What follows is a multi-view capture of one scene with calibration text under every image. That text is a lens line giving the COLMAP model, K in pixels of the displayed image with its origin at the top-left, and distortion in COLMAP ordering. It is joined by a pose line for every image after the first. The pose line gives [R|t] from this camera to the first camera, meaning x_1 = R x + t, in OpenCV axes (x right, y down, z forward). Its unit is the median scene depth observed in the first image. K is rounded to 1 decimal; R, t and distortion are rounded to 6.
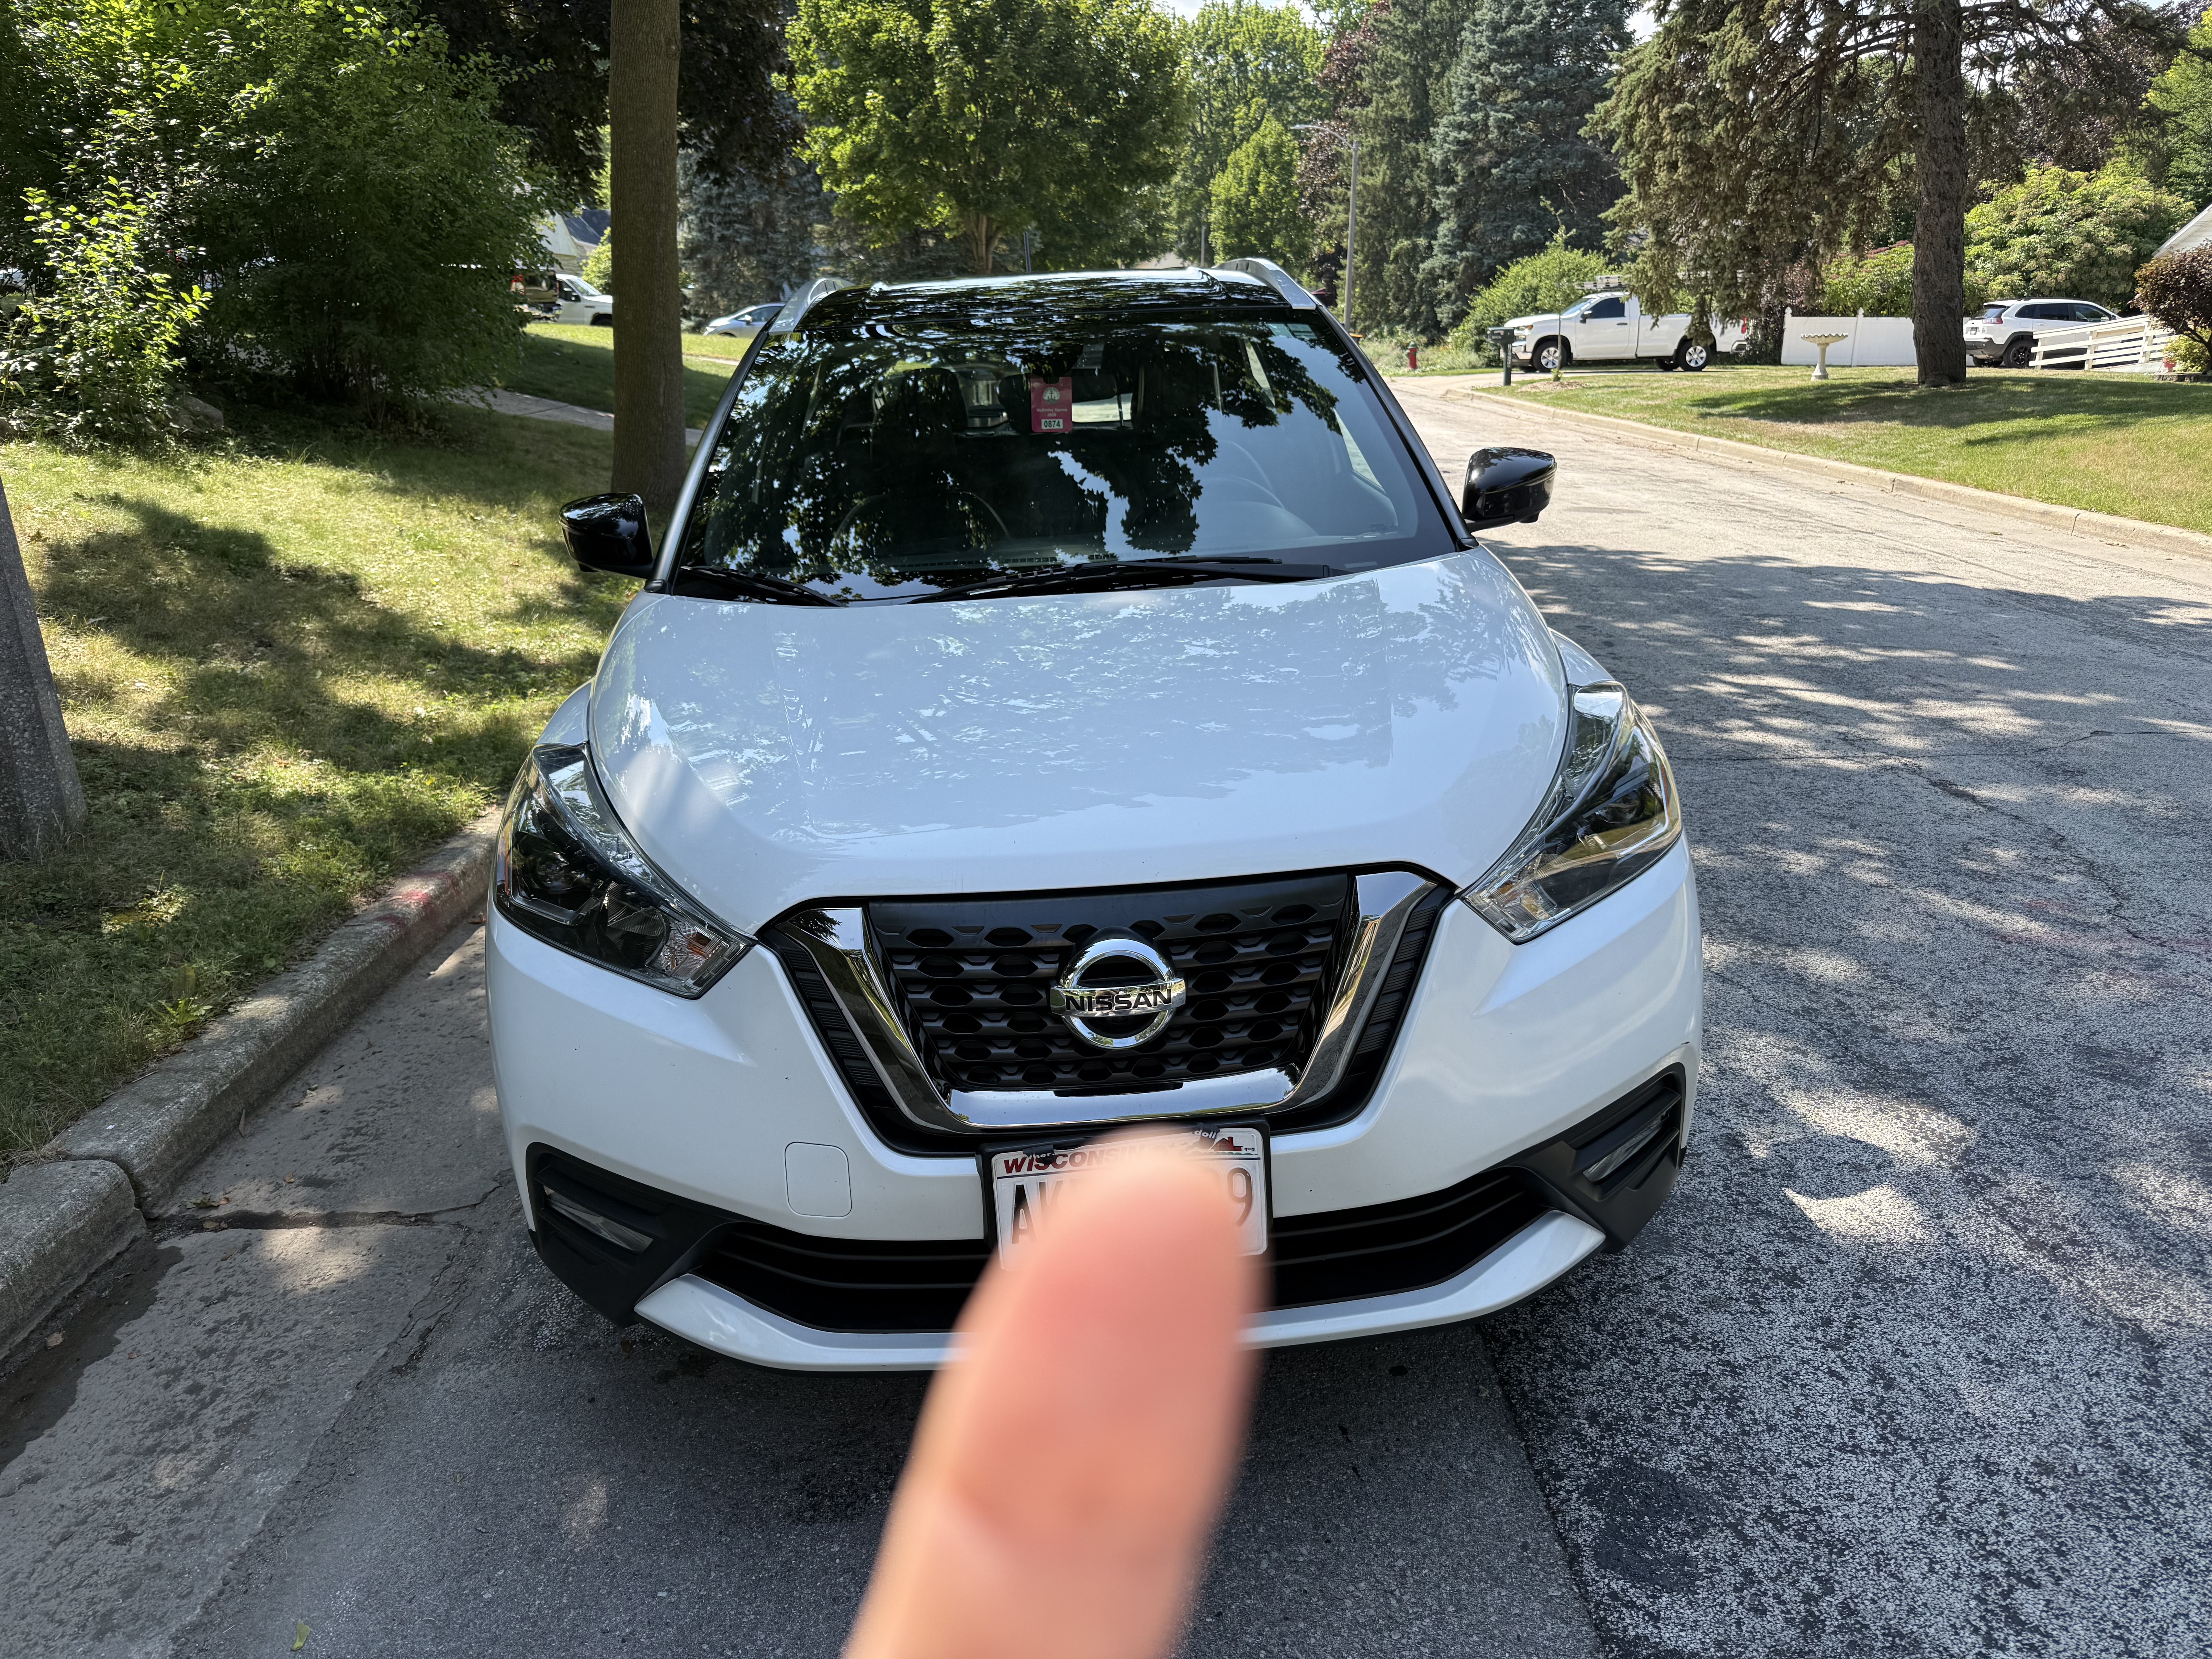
lens RADIAL K [[1540.7, 0, 1106.1], [0, 1540.7, 829.8], [0, 0, 1]] dist [-0.002137, -0.005069]
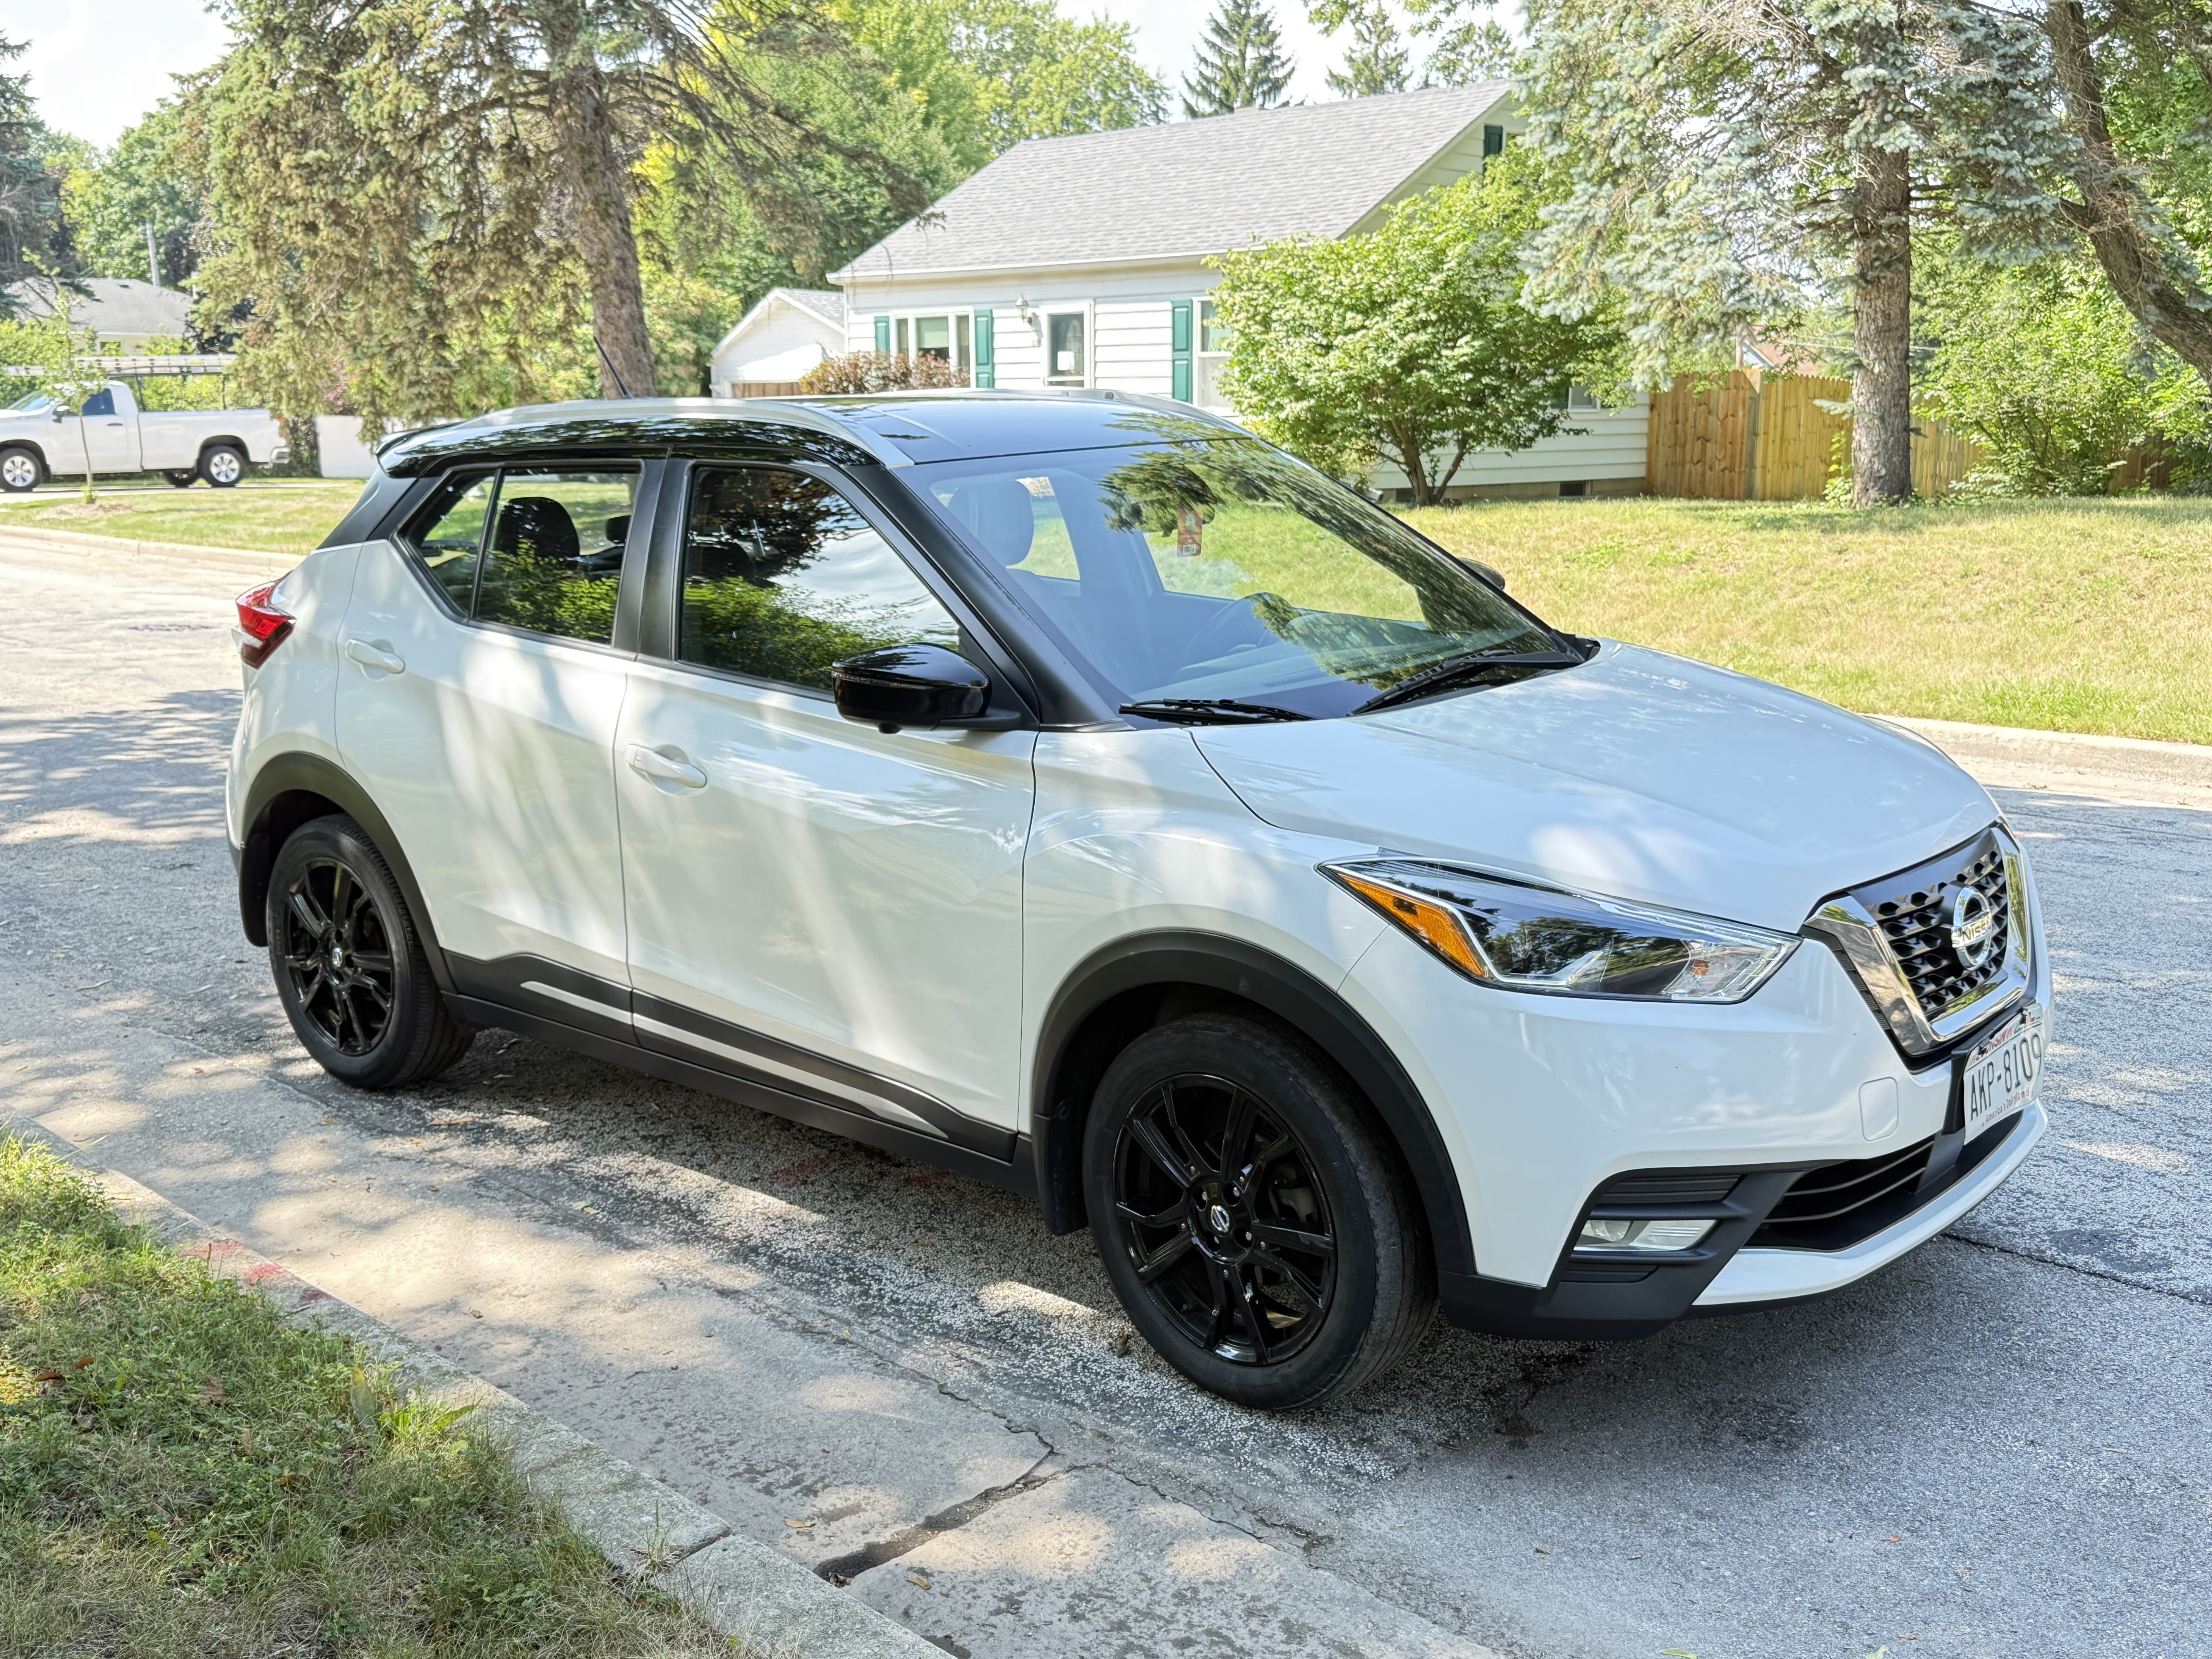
lens RADIAL K [[2185.3, 0, 1105.5], [0, 2185.3, 829.5], [0, 0, 1]] dist [0.005312, 0.000000]
pose [[0.709599, -0.117765, 0.694694, -0.136577], [0.209791, 0.976530, -0.048750, -0.002834], [-0.672649, 0.180333, 0.717651, 0.006628]]
